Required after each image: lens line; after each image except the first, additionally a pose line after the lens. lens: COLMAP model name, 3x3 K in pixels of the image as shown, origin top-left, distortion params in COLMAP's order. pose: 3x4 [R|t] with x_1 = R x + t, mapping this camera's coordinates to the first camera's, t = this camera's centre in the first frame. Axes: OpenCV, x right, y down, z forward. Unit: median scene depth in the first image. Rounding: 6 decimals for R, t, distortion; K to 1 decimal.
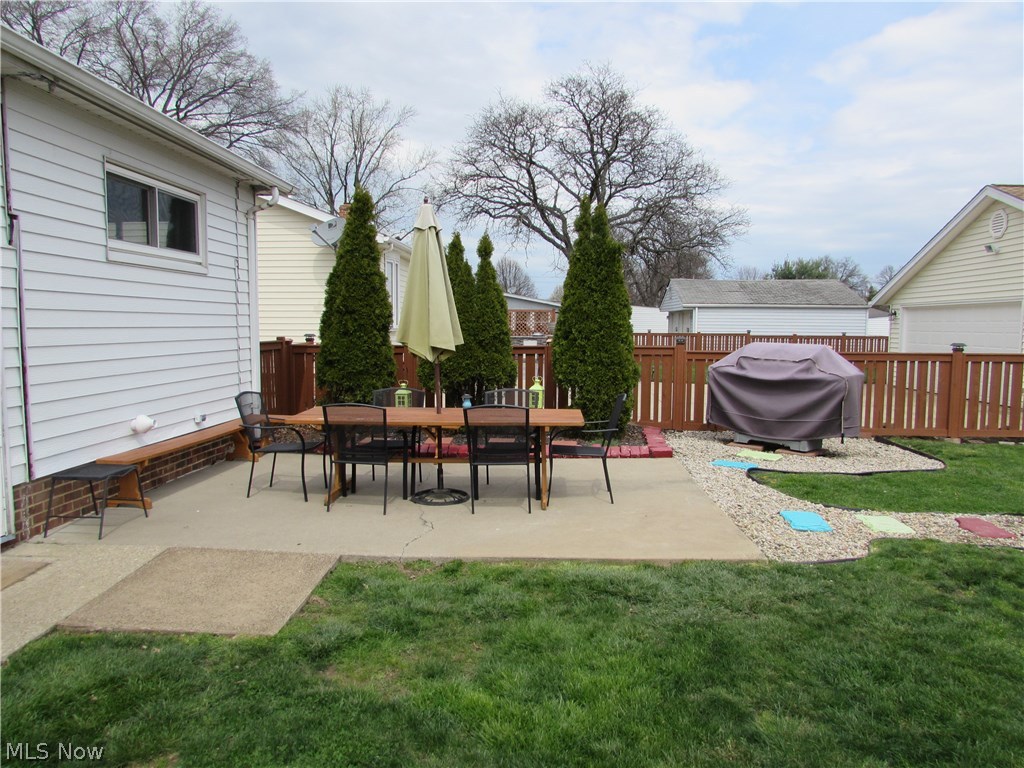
lens RADIAL K [[722.5, 0, 510.3], [0, 722.5, 386.6], [0, 0, 1]] dist [-0.034233, 0.003724]
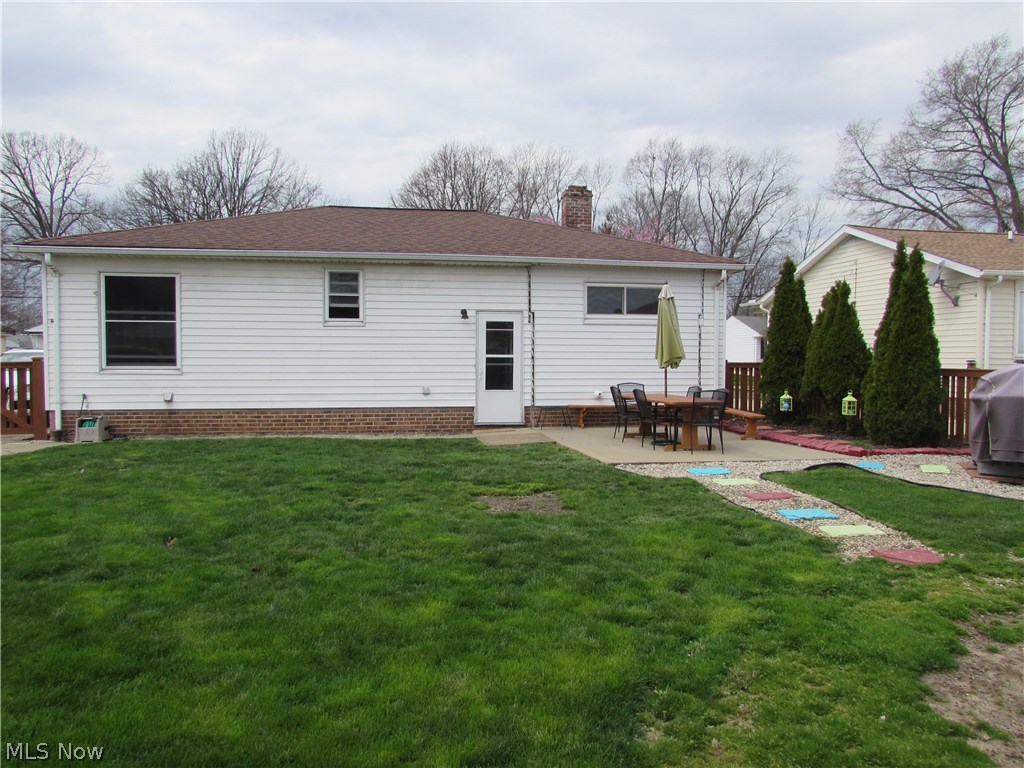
lens RADIAL K [[722.5, 0, 510.3], [0, 722.5, 386.6], [0, 0, 1]] dist [-0.034233, 0.003724]
pose [[0.245402, 0.034015, -0.968824, 1.773664], [-0.087579, 0.996075, 0.012788, 0.024406], [0.965457, 0.081711, 0.247418, 0.180729]]
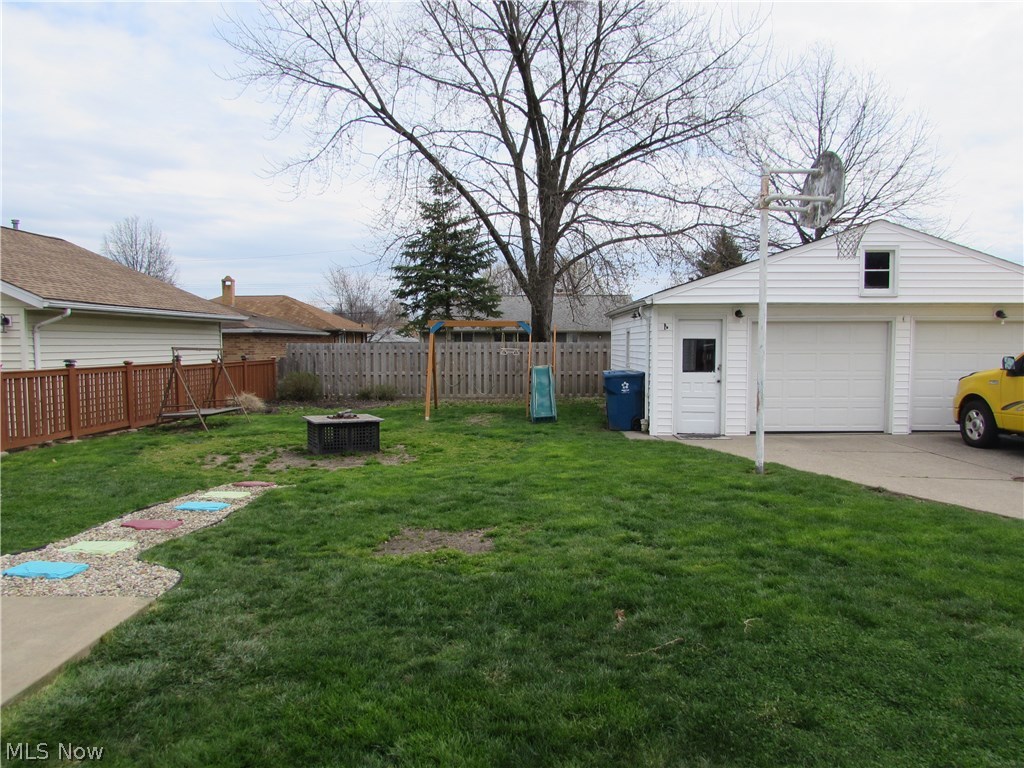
lens RADIAL K [[722.5, 0, 510.3], [0, 722.5, 386.6], [0, 0, 1]] dist [-0.034233, 0.003724]
pose [[-0.020993, -0.066393, 0.997573, -0.483302], [0.093405, 0.993298, 0.068075, -0.039954], [-0.995407, 0.094607, -0.014651, 0.495170]]
